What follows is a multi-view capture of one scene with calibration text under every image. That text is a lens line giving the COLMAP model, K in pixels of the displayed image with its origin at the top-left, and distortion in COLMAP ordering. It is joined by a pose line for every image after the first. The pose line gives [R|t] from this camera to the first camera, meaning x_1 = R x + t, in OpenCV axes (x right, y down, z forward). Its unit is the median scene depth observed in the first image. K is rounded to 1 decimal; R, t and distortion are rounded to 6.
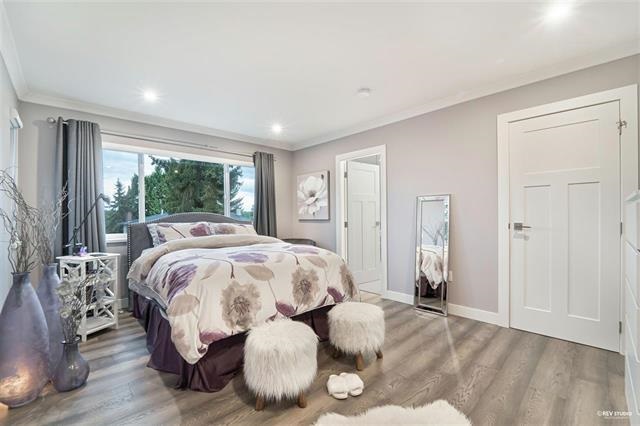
lens RADIAL K [[267.1, 0, 330.6], [0, 267.1, 216.2], [0, 0, 1]] dist [-0.017205, -0.000124]
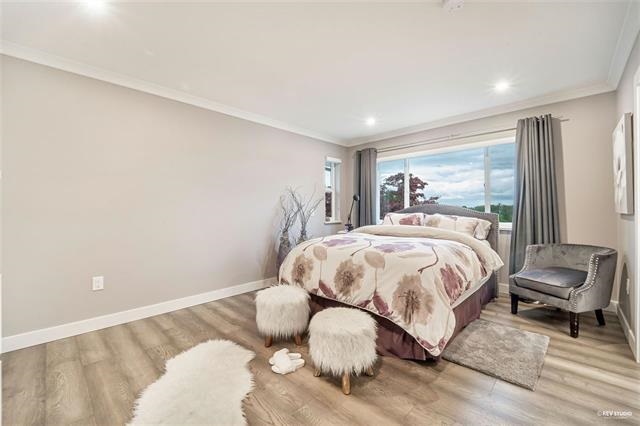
lens RADIAL K [[266.0, 0, 321.8], [0, 266.0, 212.7], [0, 0, 1]] dist [-0.015782, 0.000050]
pose [[0.043704, 0.018105, -0.998880, 0.831769], [0.007848, 0.999799, 0.018465, -0.004206], [0.999014, -0.008646, 0.043553, 0.798258]]
